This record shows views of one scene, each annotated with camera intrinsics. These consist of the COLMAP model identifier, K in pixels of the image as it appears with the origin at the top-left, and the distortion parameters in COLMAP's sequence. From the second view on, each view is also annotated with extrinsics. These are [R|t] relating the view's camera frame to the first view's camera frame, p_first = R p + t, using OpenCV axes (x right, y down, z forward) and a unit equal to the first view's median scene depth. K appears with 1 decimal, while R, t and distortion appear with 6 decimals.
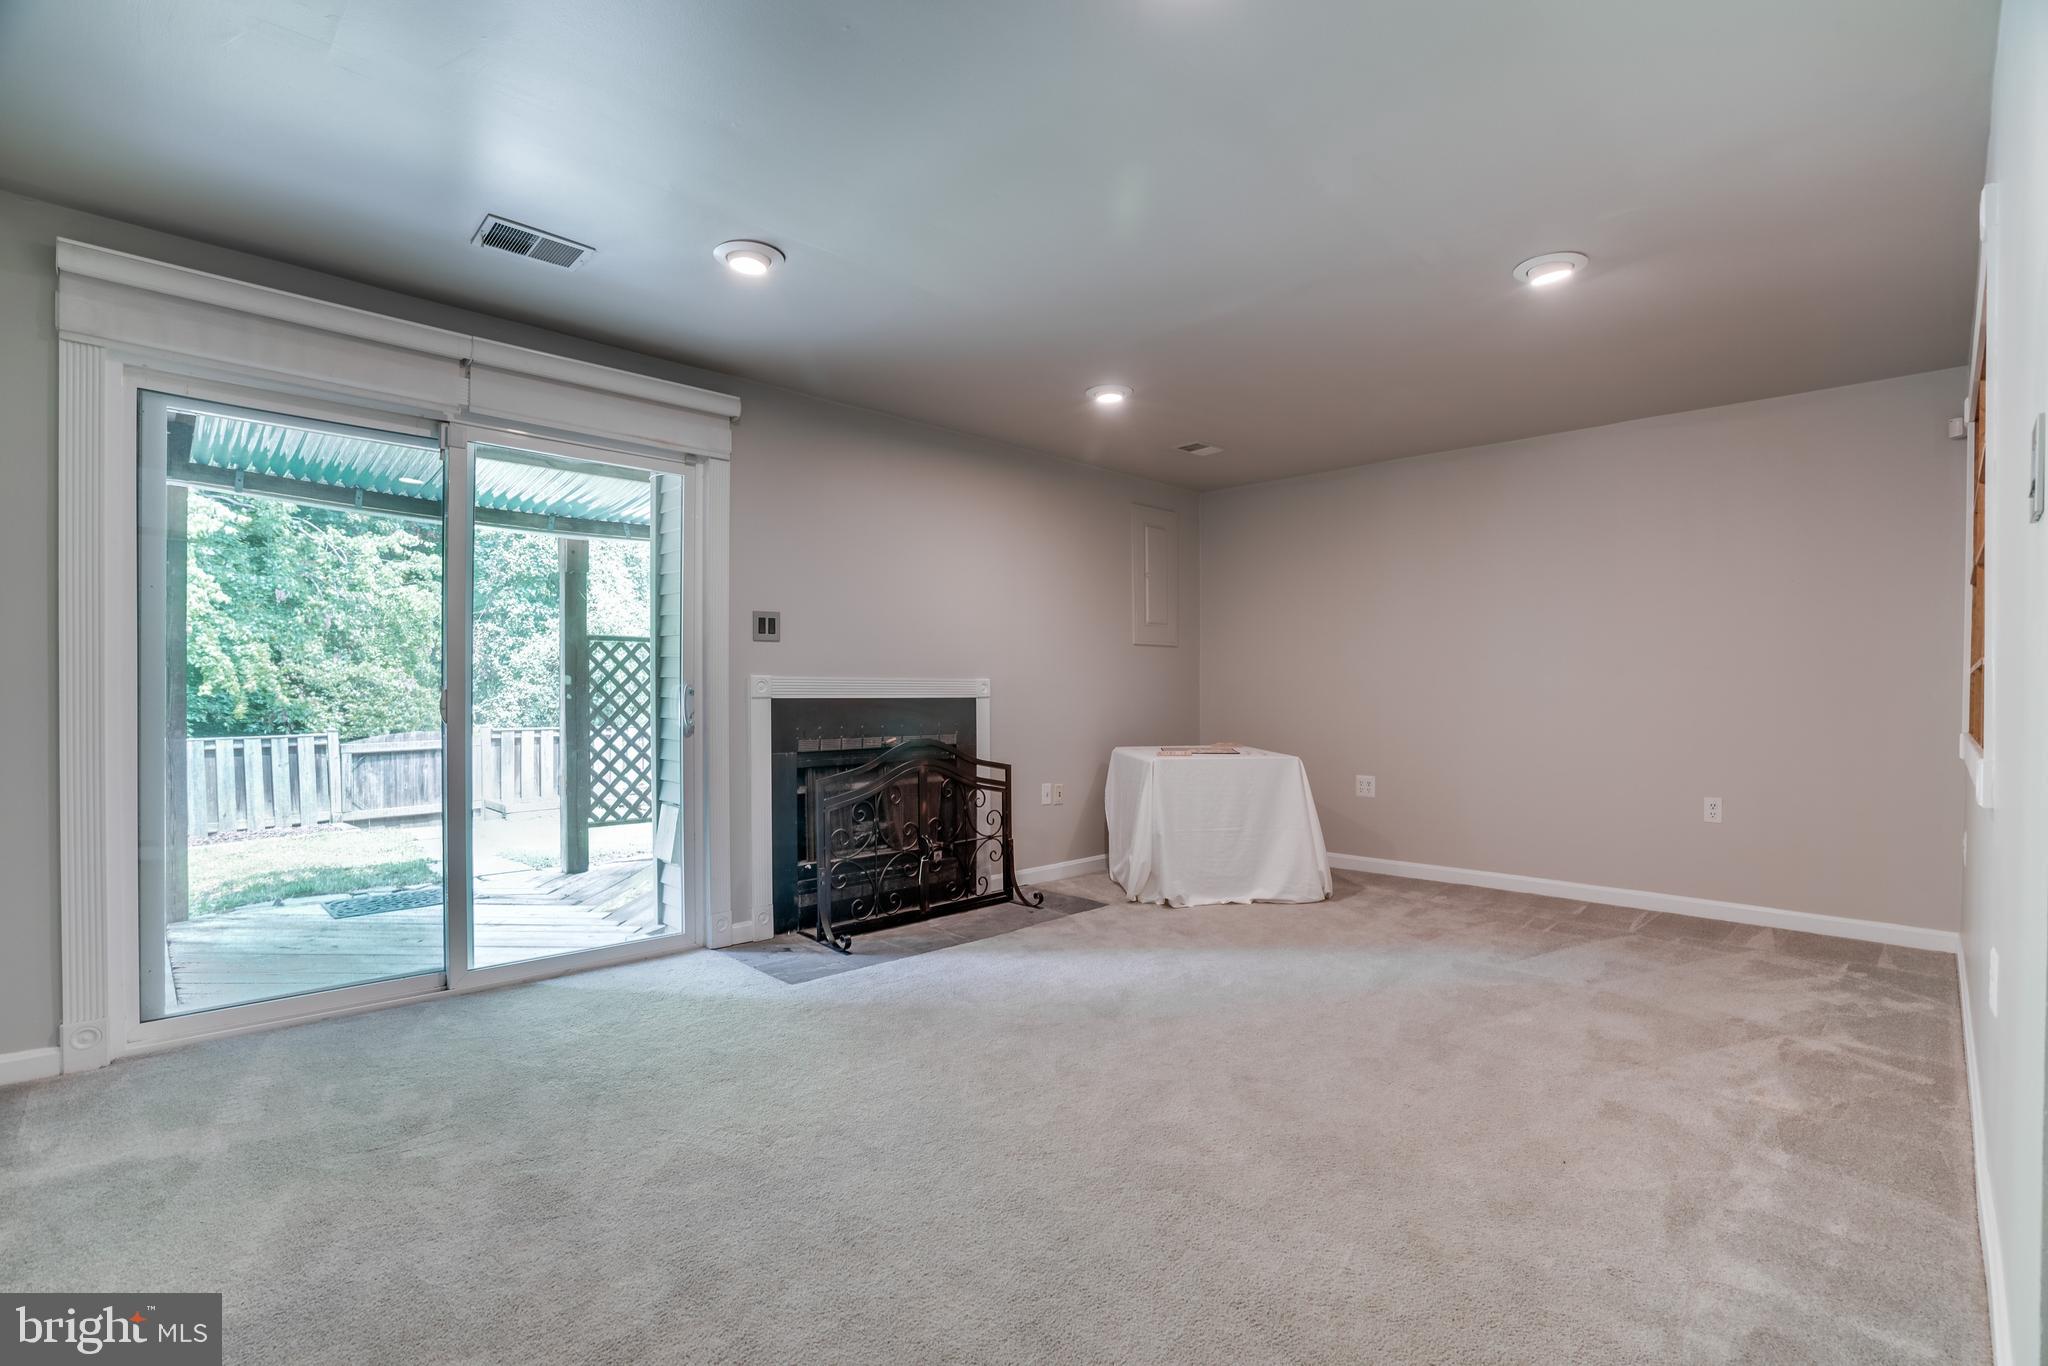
lens RADIAL K [[940.9, 0, 1017.3], [0, 940.9, 685.9], [0, 0, 1]] dist [-0.039477, 0.001606]
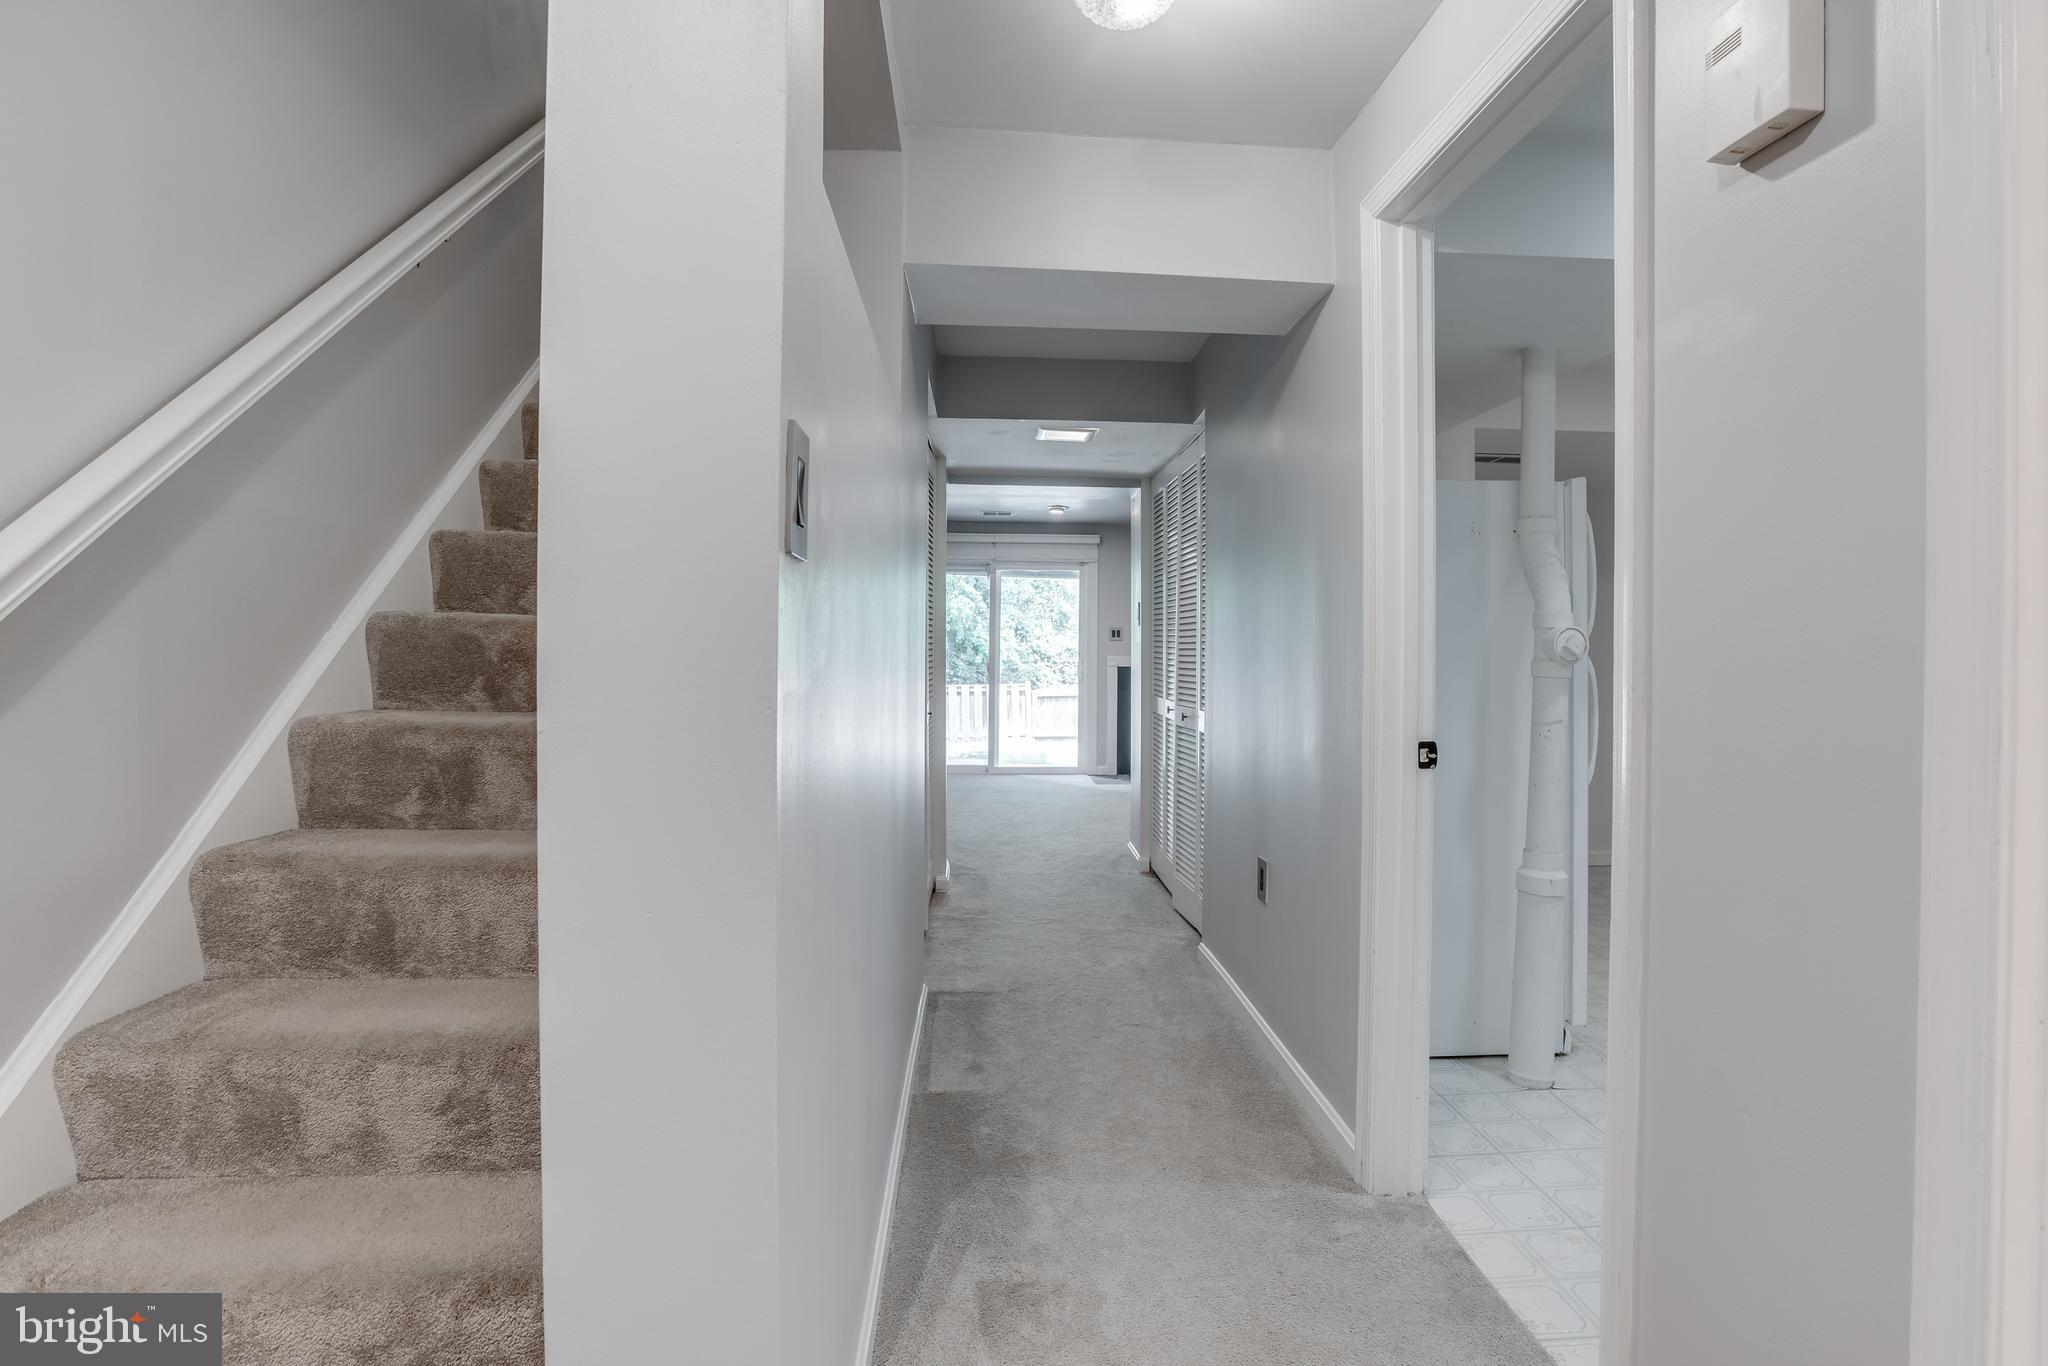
lens RADIAL K [[940.9, 0, 1027.8], [0, 940.9, 673.4], [0, 0, 1]] dist [-0.039477, 0.001606]
pose [[0.753978, 0.016109, -0.656703, 0.398803], [-0.001567, 0.999741, 0.022725, -0.009070], [0.656898, -0.016105, 0.753807, -0.312436]]
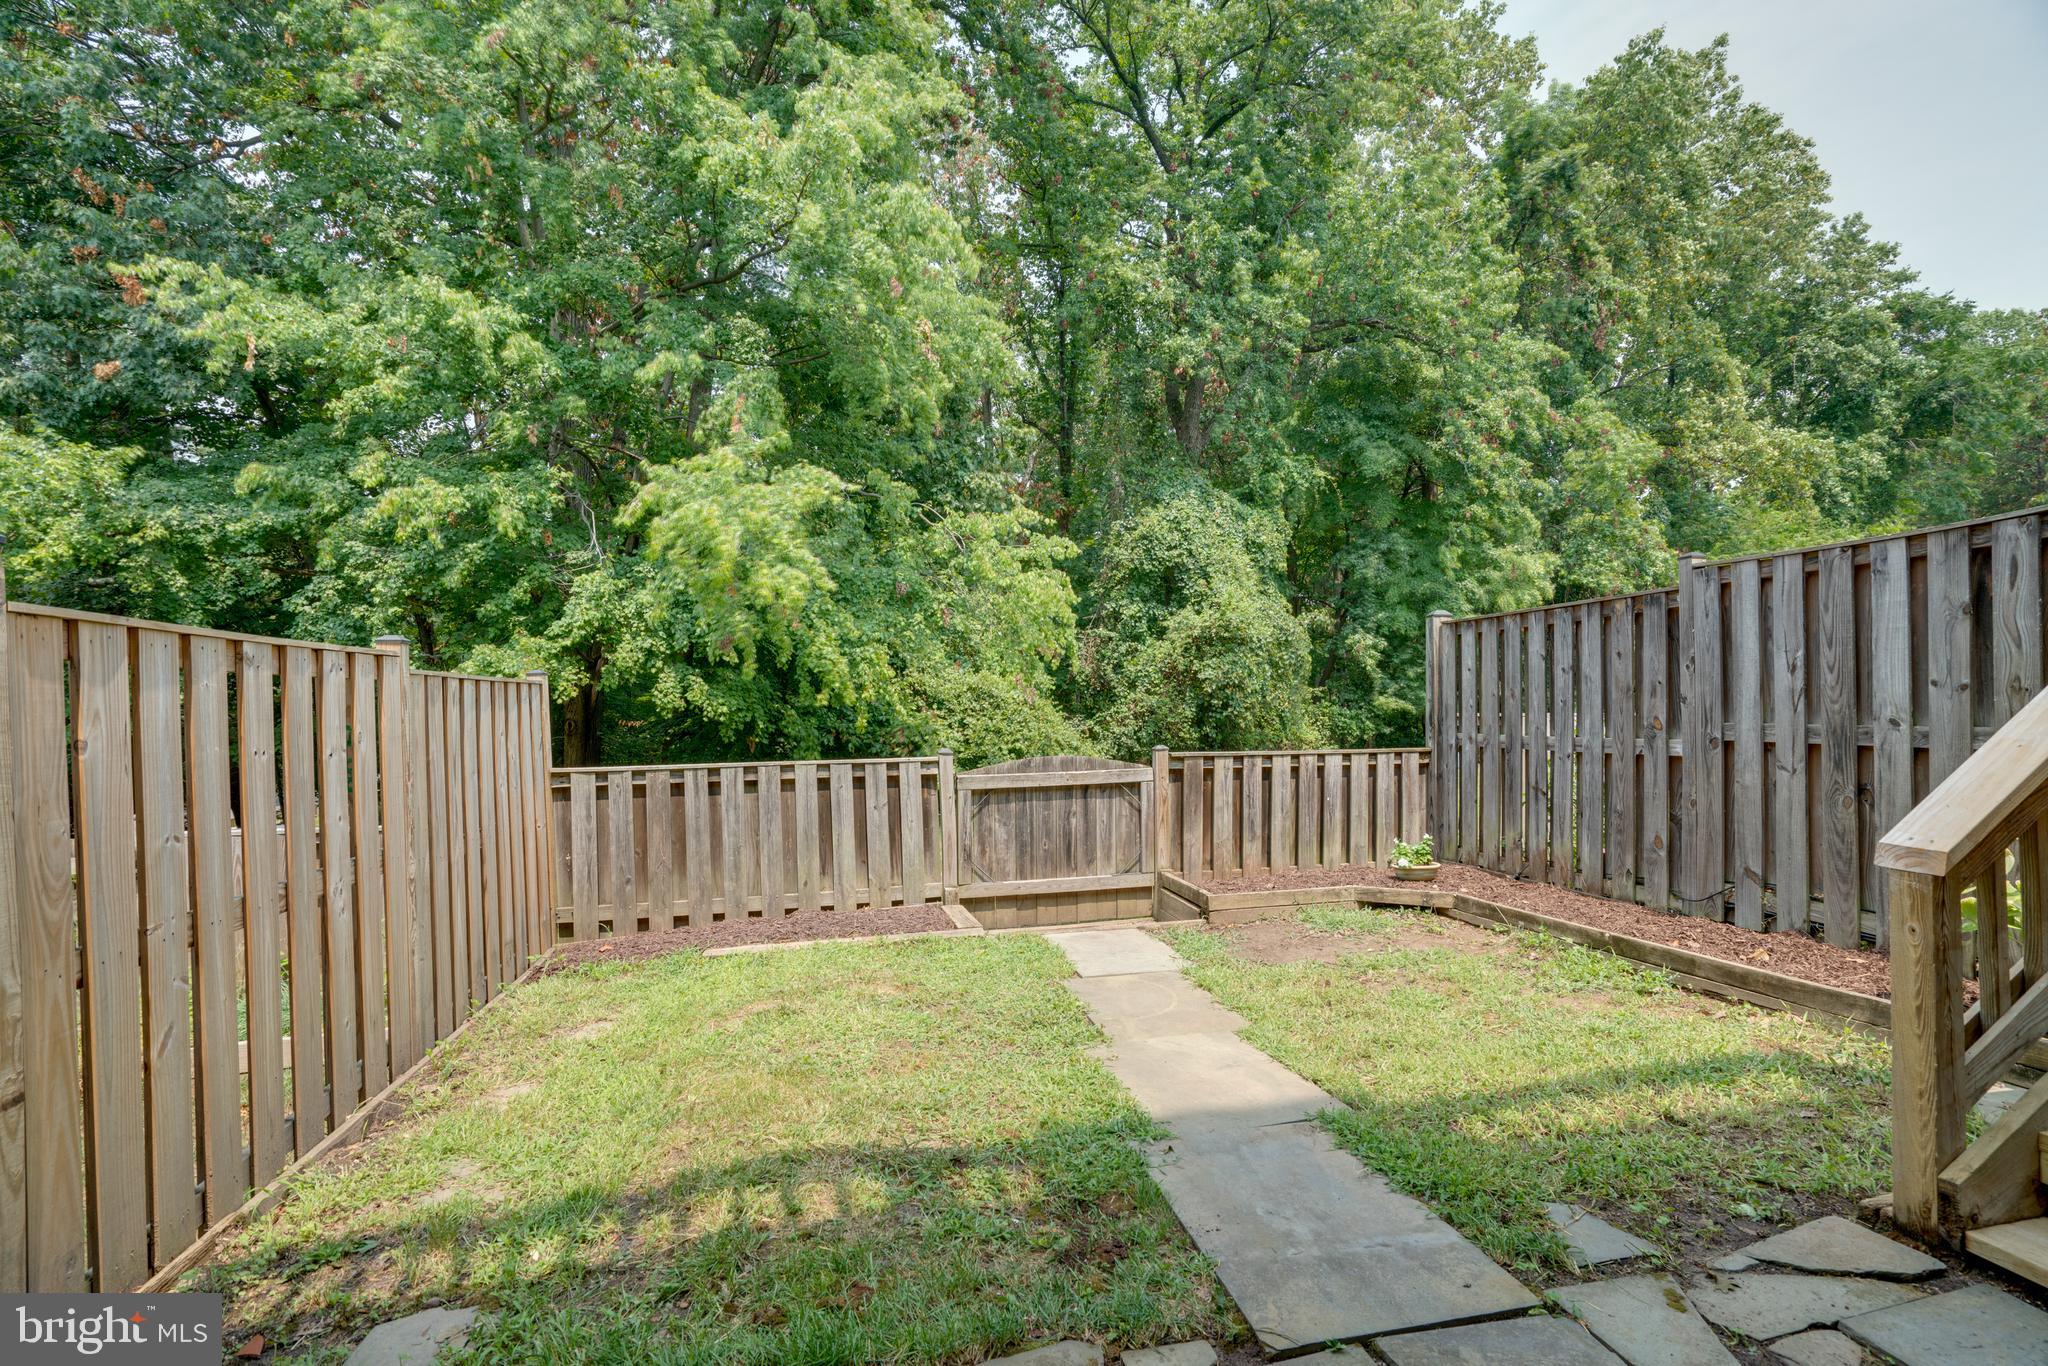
lens RADIAL K [[940.9, 0, 1017.6], [0, 940.9, 694.3], [0, 0, 1]] dist [-0.039477, 0.001606]
pose [[0.838317, -0.013377, -0.545019, -0.347307], [0.007232, 0.999884, -0.013416, 0.017088], [0.545135, 0.007305, 0.838317, 0.482530]]
